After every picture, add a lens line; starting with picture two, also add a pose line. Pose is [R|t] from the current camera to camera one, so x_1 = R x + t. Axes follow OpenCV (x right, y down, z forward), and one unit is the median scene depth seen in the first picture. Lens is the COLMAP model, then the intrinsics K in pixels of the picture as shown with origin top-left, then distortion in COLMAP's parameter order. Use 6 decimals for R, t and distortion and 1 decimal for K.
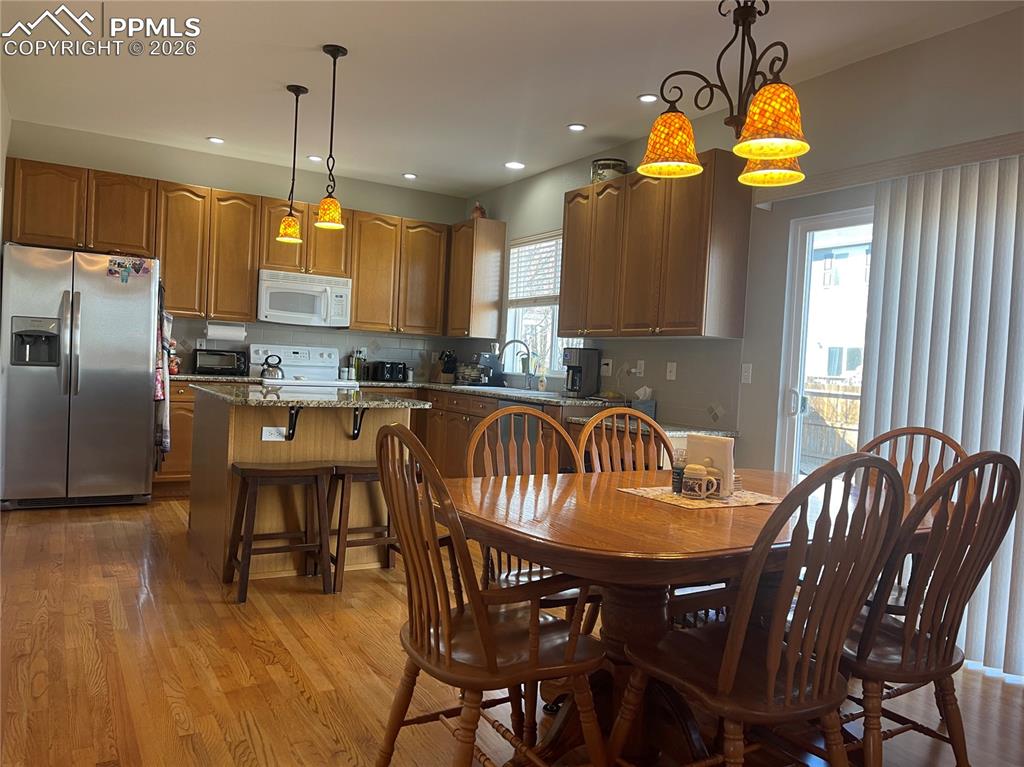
lens RADIAL K [[770.9, 0, 518.1], [0, 770.9, 386.7], [0, 0, 1]] dist [0.067372, -0.090176]
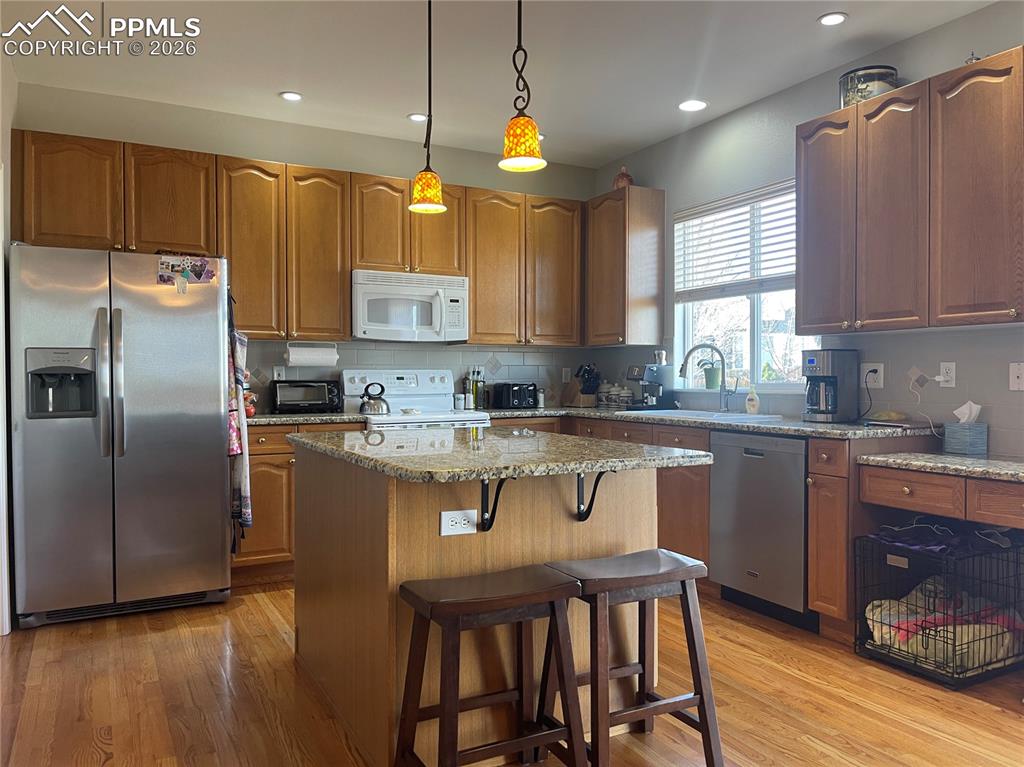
lens RADIAL K [[770.9, 0, 514.4], [0, 770.9, 387.8], [0, 0, 1]] dist [0.067372, -0.090176]
pose [[0.997629, -0.052496, -0.044509, -0.156543], [0.051808, 0.998521, -0.016461, -0.017929], [0.045307, 0.014116, 0.998873, 0.274511]]
